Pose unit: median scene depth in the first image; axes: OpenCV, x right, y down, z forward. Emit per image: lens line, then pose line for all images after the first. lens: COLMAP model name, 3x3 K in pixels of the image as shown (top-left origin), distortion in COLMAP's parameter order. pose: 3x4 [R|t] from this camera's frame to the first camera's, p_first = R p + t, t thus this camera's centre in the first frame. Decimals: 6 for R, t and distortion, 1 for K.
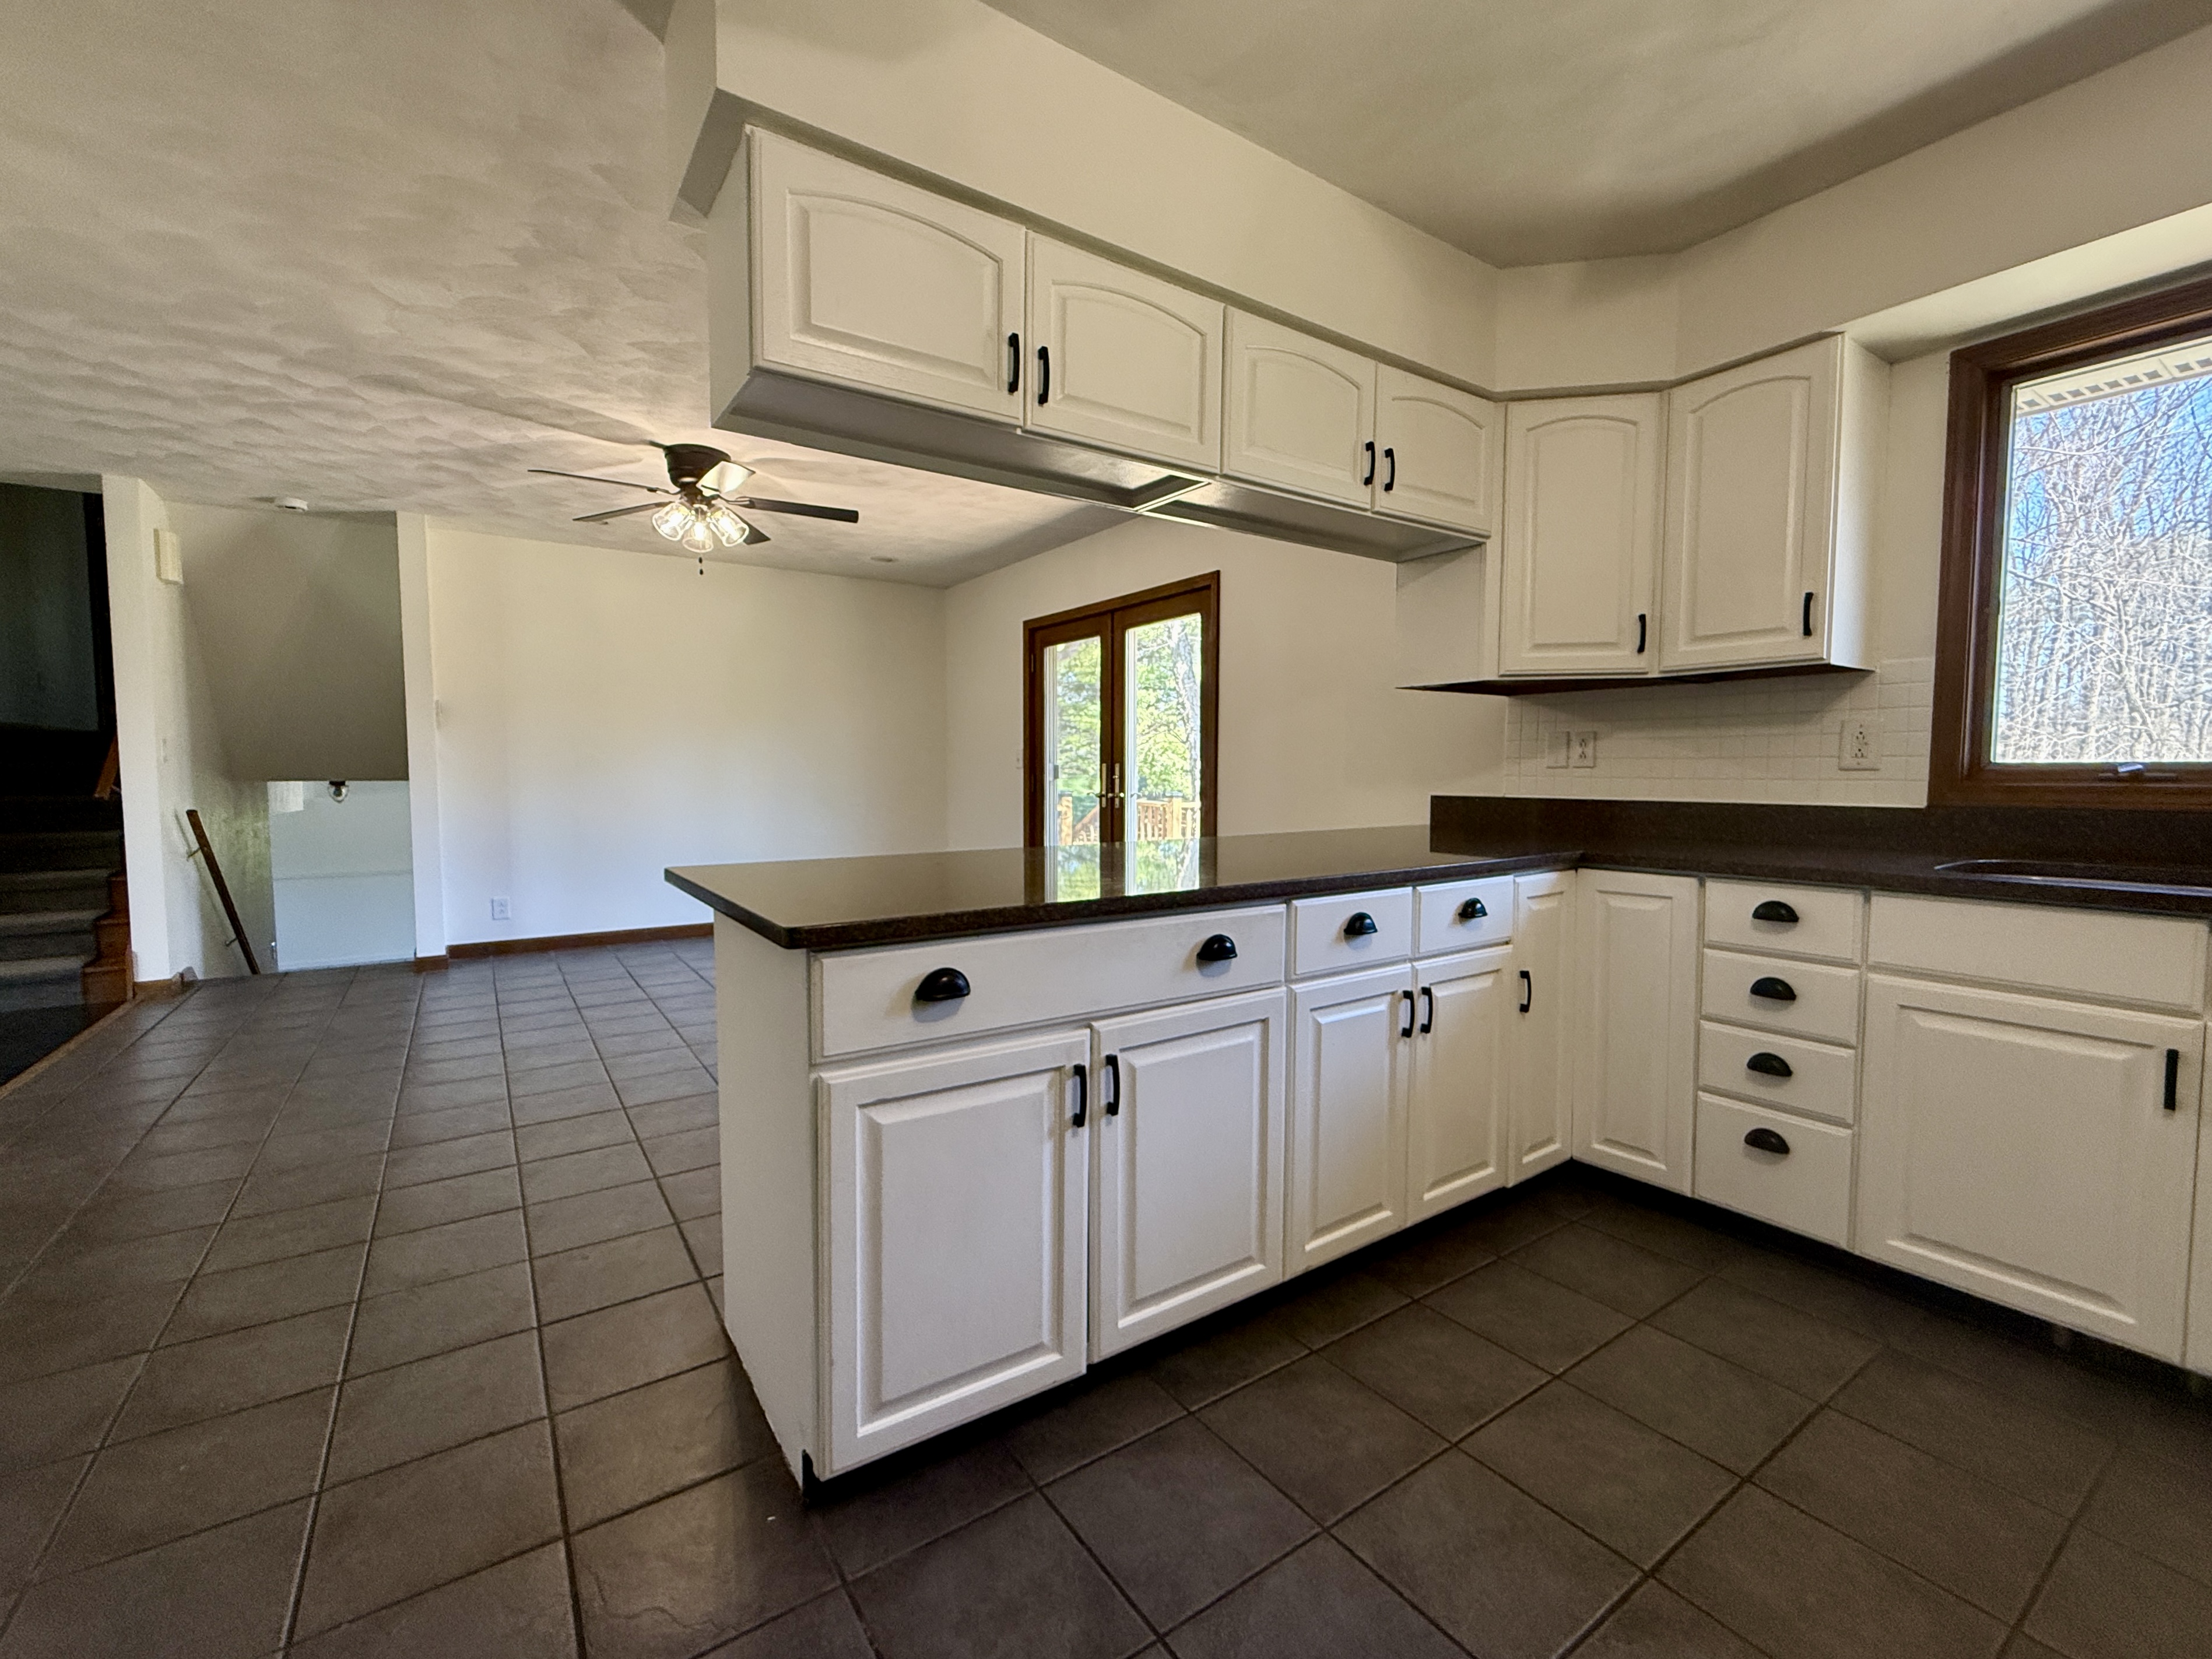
lens RADIAL K [[938.0, 0, 1103.1], [0, 938.0, 825.0], [0, 0, 1]] dist [-0.000381, -0.000535]
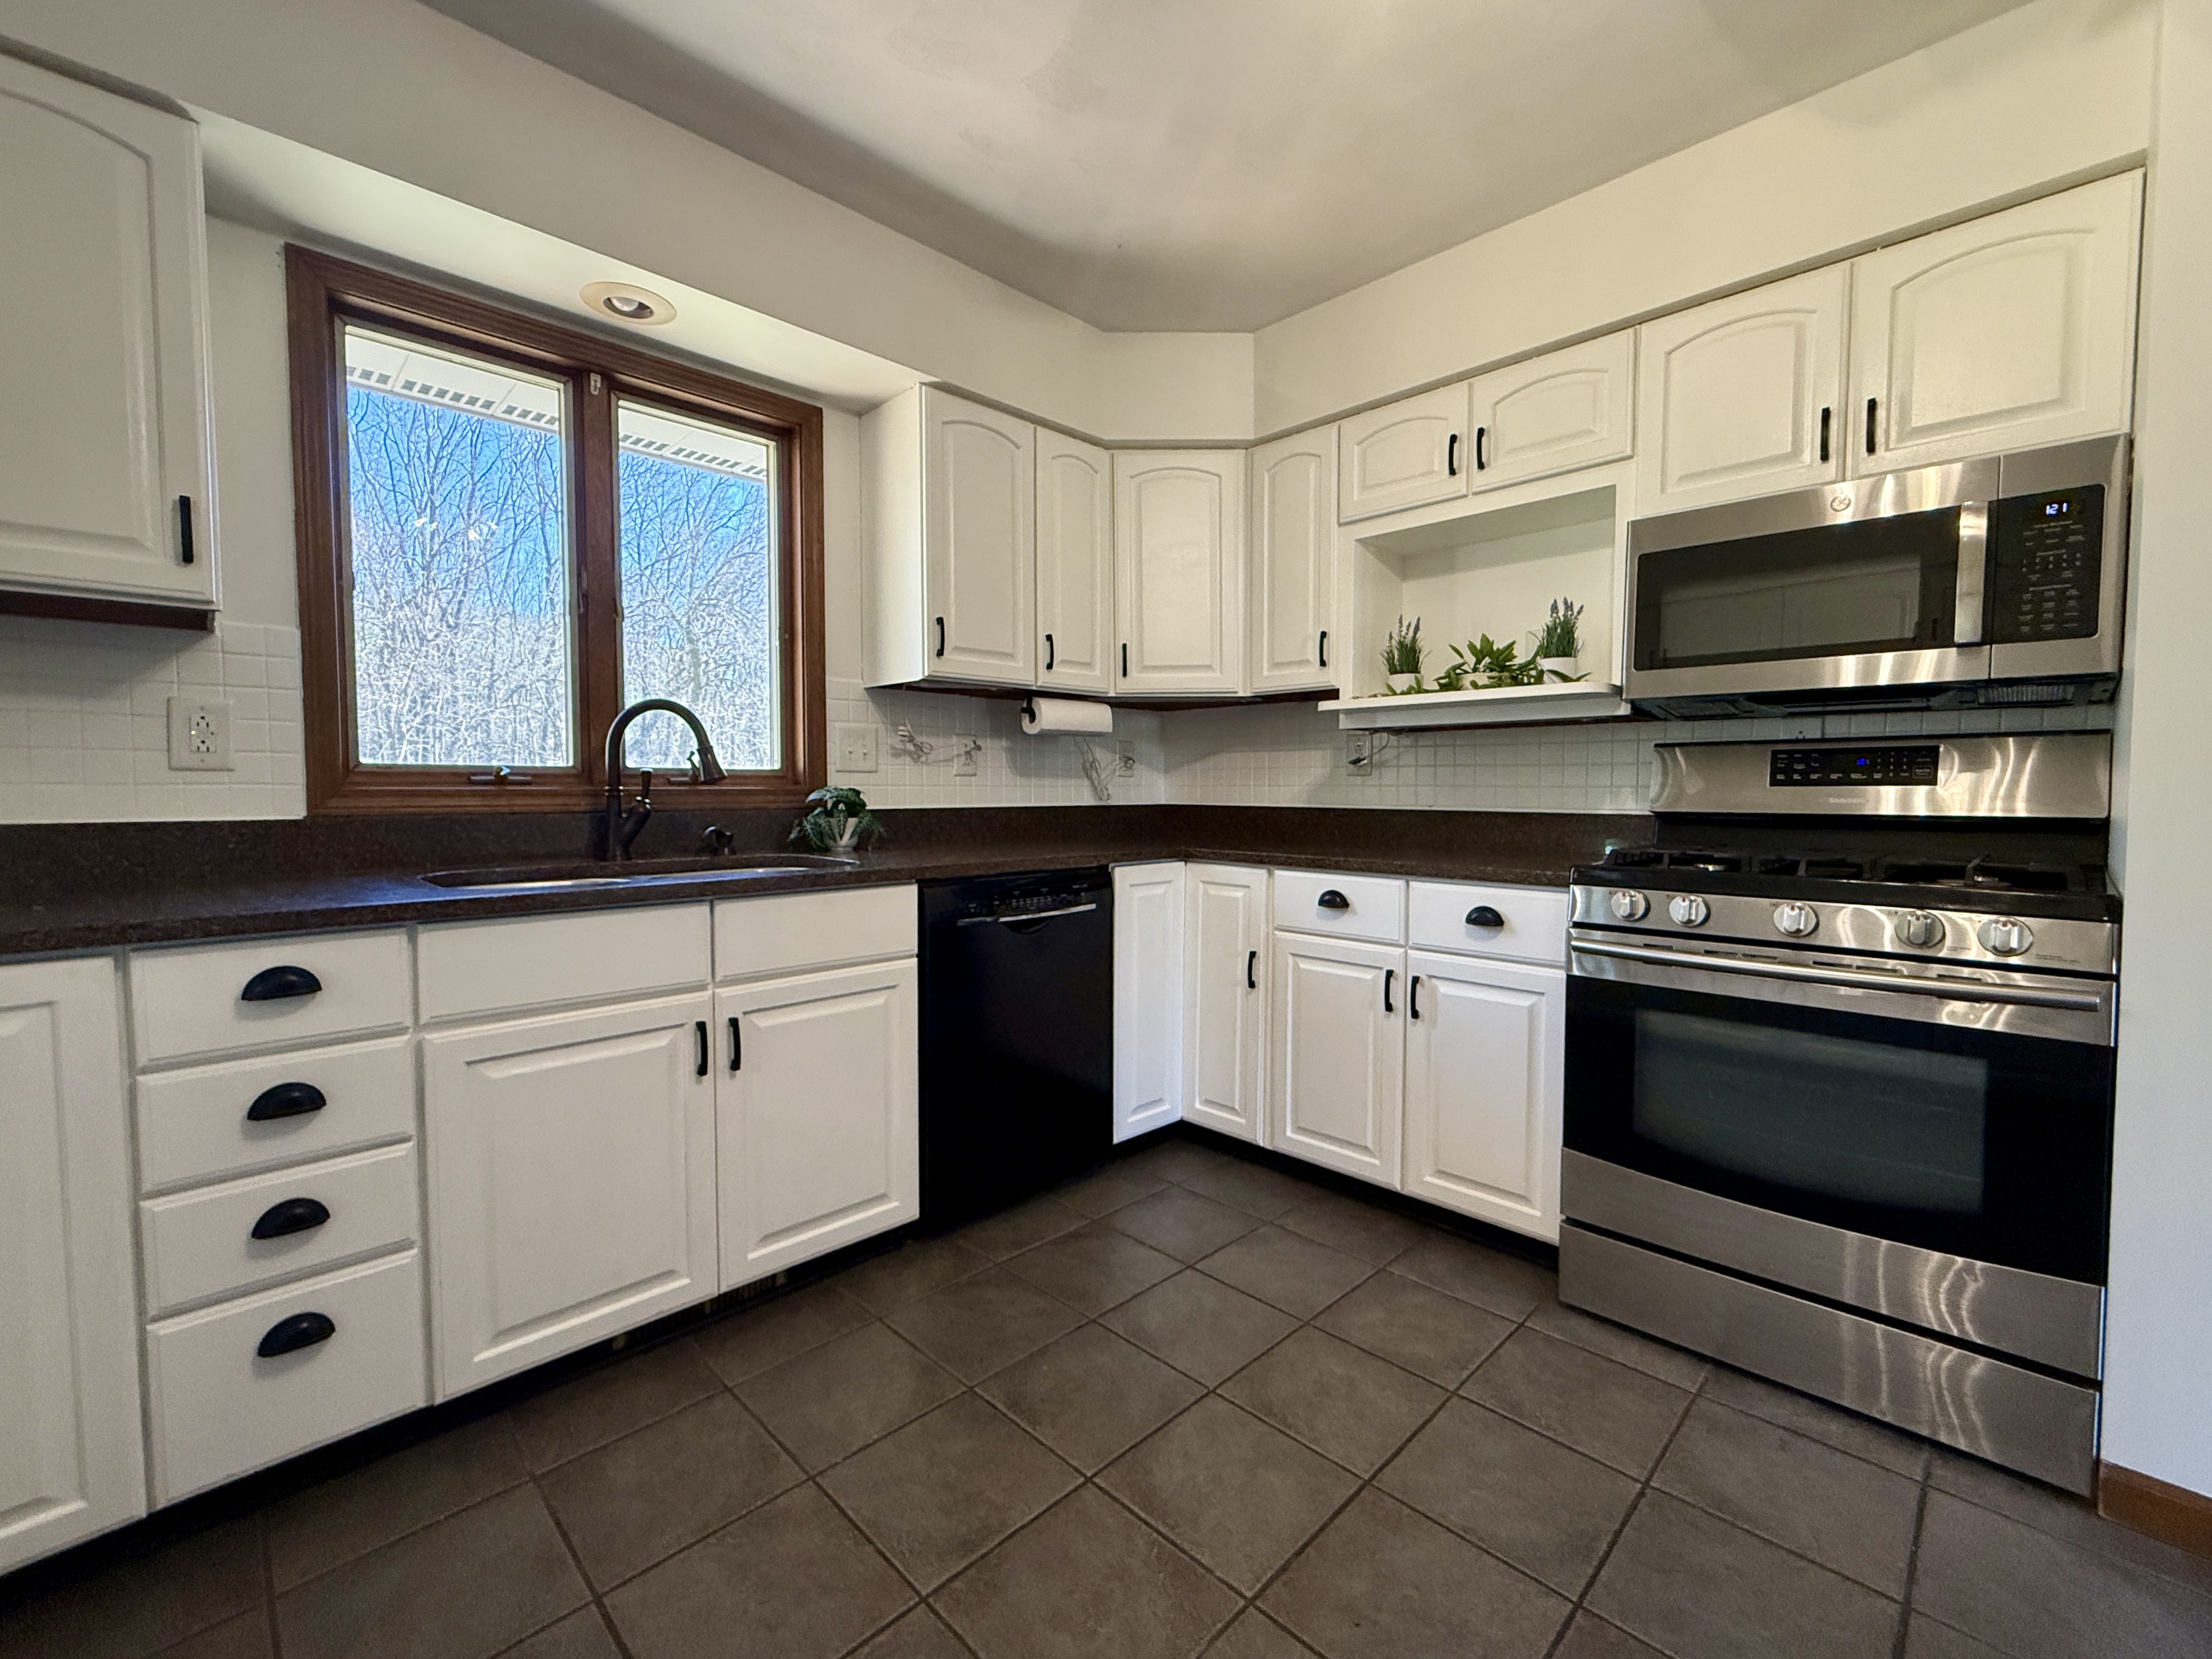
lens RADIAL K [[938.2, 0, 1090.4], [0, 938.2, 828.5], [0, 0, 1]] dist [-0.000381, -0.000535]
pose [[-0.177377, -0.043808, 0.983167, -0.014324], [0.060227, 0.996653, 0.055275, -0.015290], [-0.982298, 0.069018, -0.174145, 0.538318]]
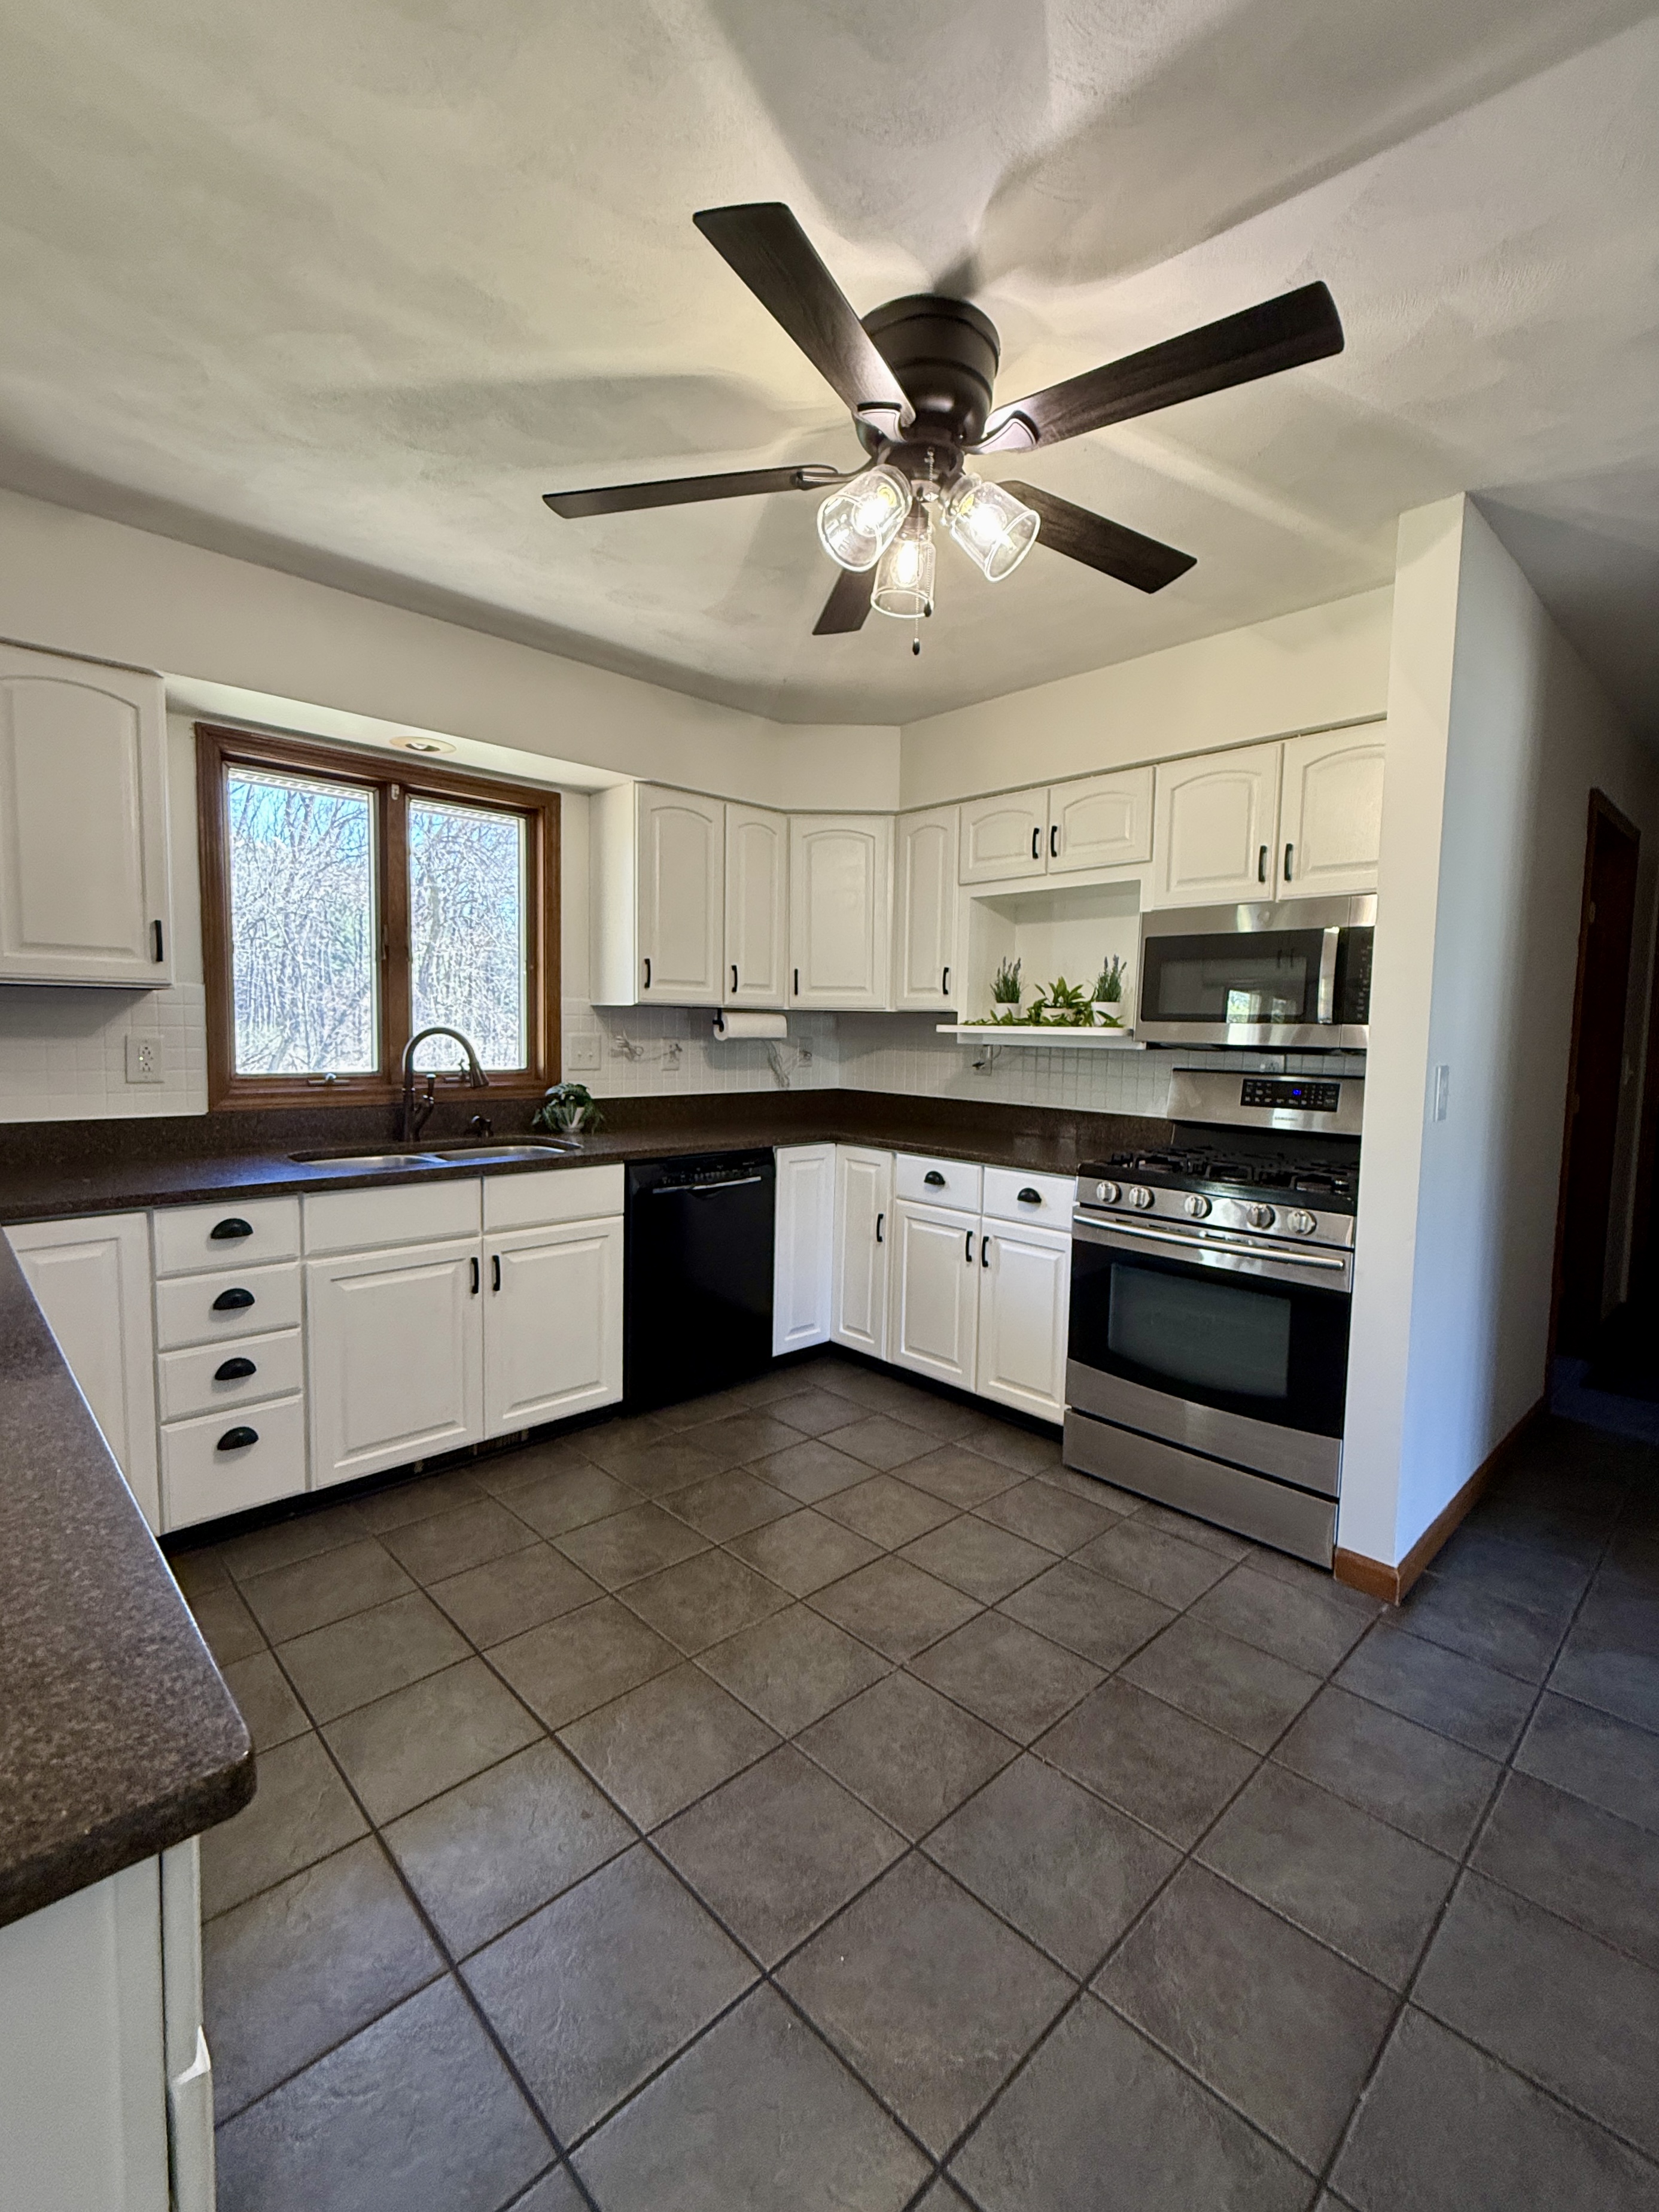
lens RADIAL K [[976.6, 0, 818.3], [0, 976.6, 1098.6], [0, 0, 1]] dist [-0.002552, -0.000387]
pose [[-0.157409, -0.077909, 0.984455, -0.466356], [0.042714, 0.995413, 0.085606, -0.119093], [-0.986609, 0.055525, -0.153359, 0.481840]]
